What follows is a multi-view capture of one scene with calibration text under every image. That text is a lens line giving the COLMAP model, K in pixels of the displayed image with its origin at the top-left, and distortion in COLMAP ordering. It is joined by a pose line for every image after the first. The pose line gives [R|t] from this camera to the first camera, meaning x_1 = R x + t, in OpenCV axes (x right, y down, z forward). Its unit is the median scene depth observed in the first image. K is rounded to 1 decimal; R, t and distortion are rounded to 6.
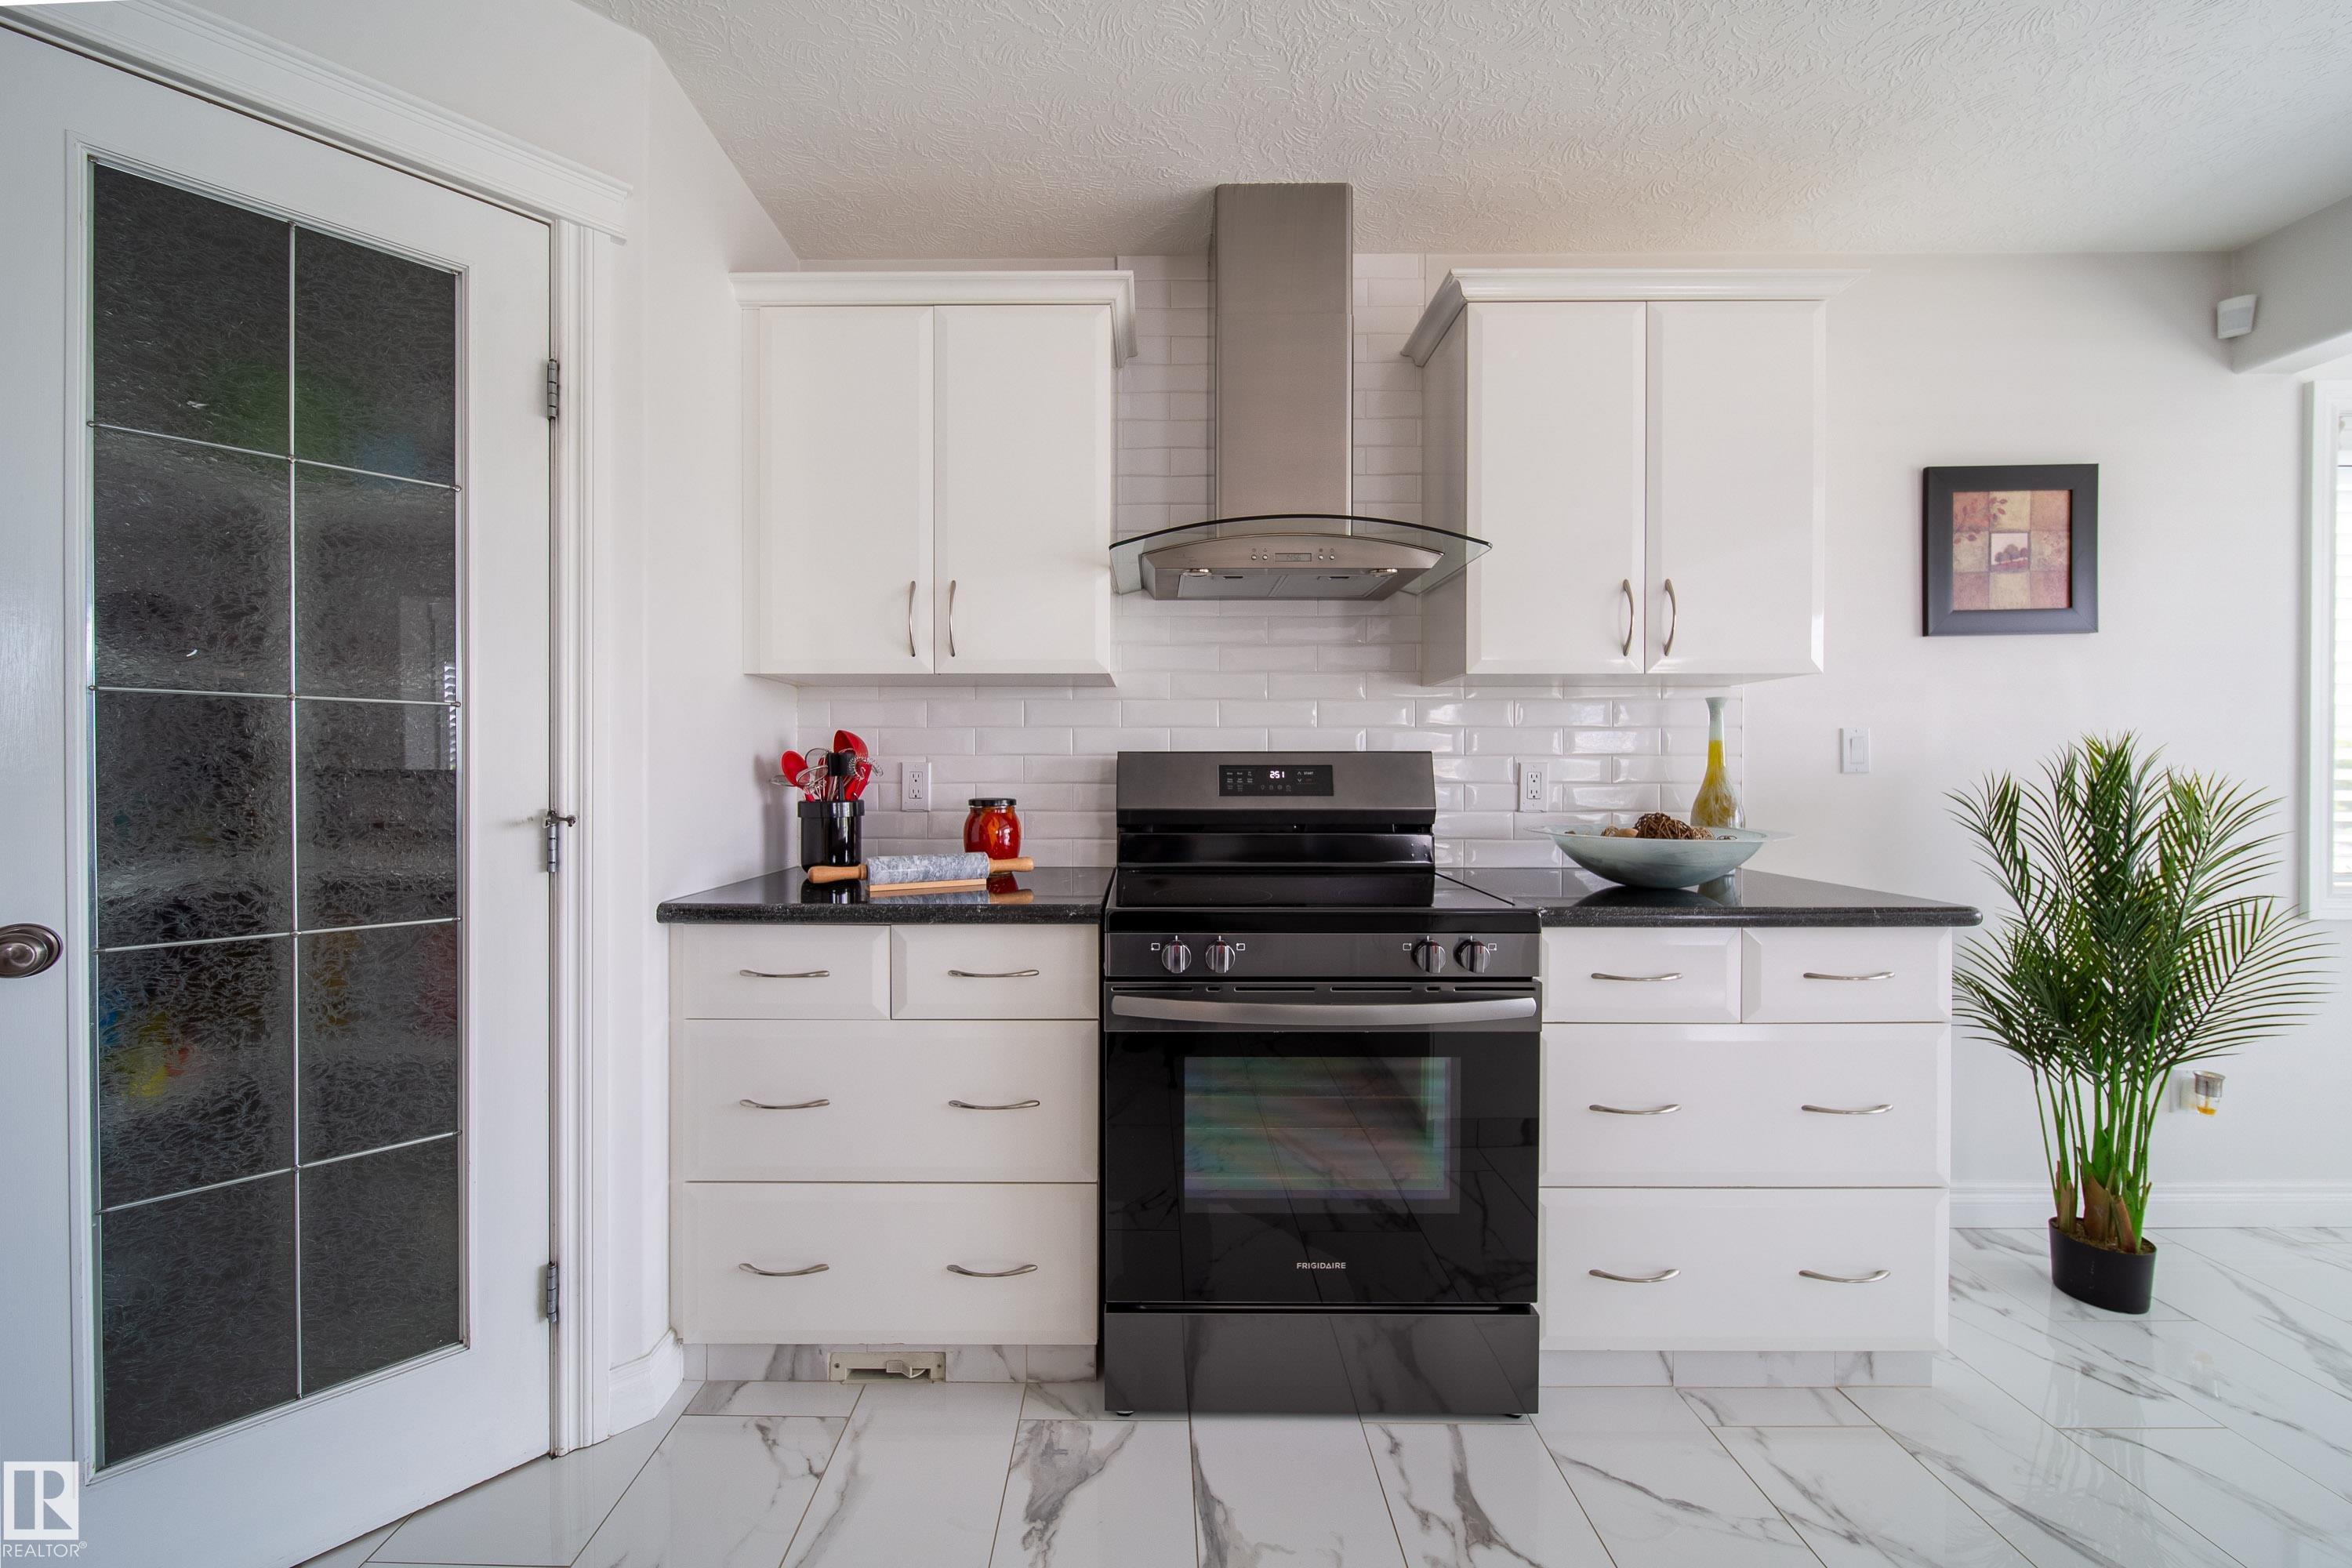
lens RADIAL K [[838.4, 0, 1156.8], [0, 838.4, 778.9], [0, 0, 1]] dist [0.000563, -0.000973]
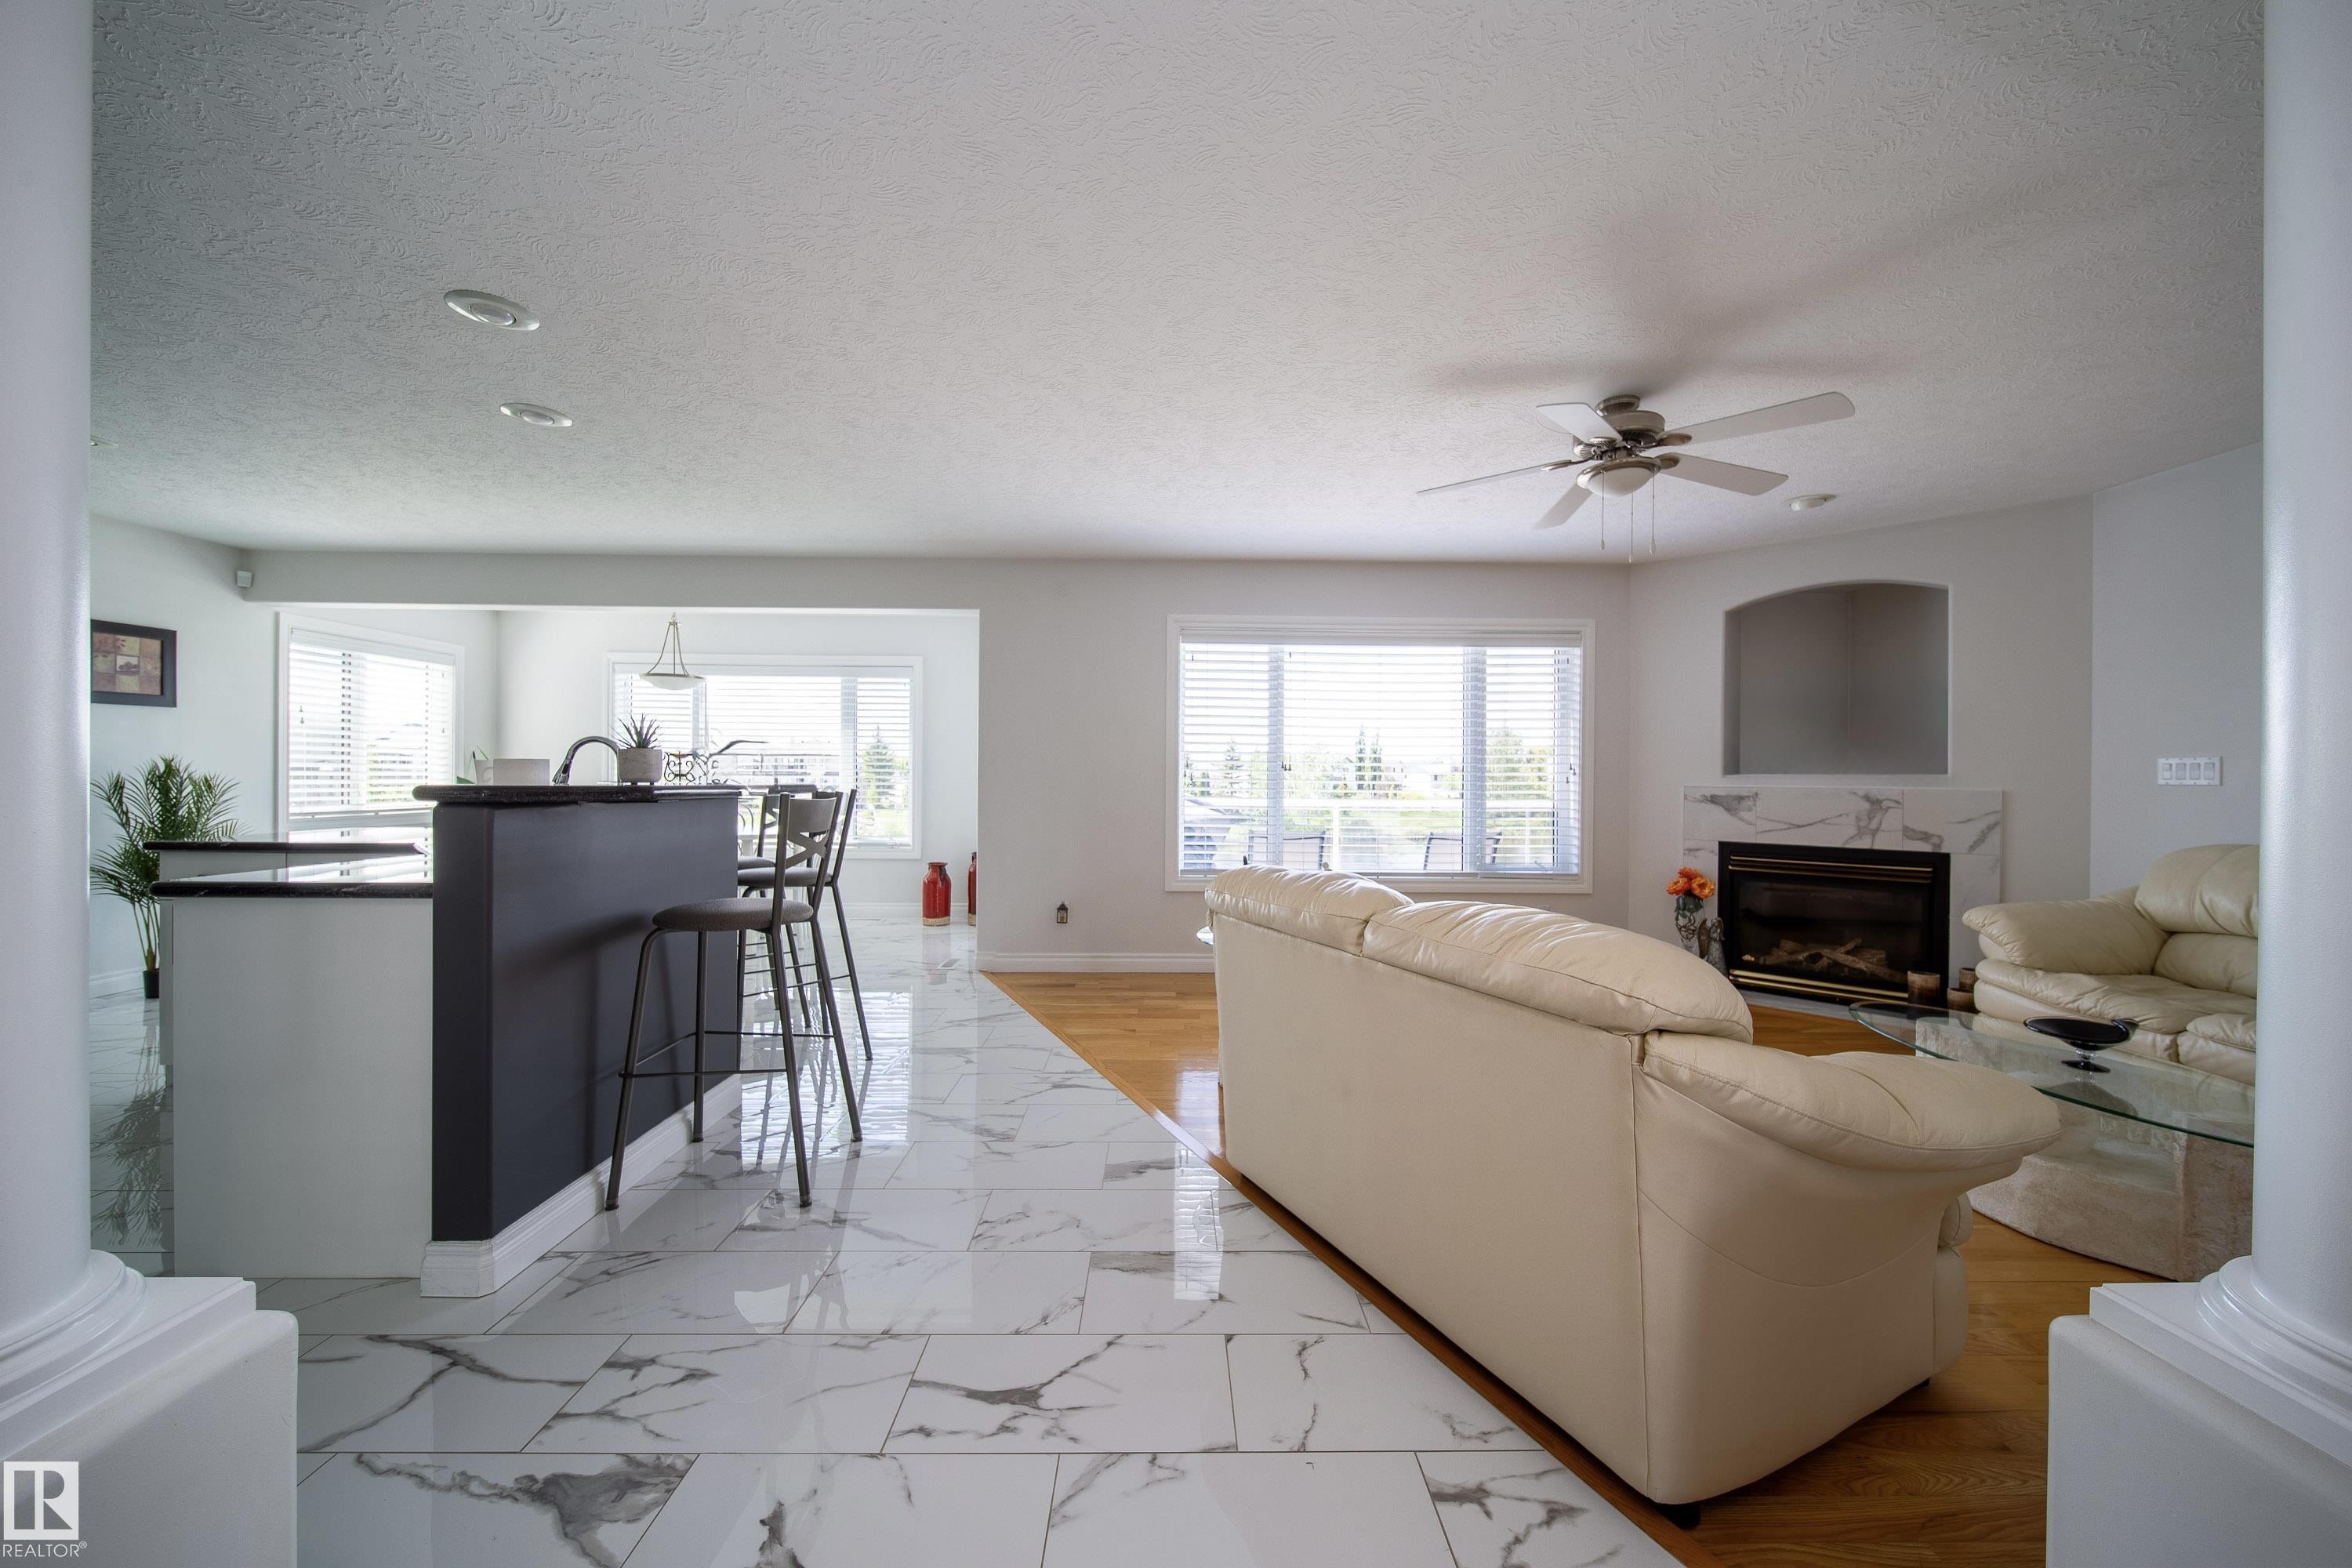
lens RADIAL K [[838.4, 0, 1177.2], [0, 838.4, 780.1], [0, 0, 1]] dist [0.000563, -0.000973]
pose [[-0.022289, -0.004305, 0.999742, -1.223604], [-0.001629, 0.999990, 0.004270, 0.001401], [-0.999750, -0.001534, -0.022295, -1.703355]]
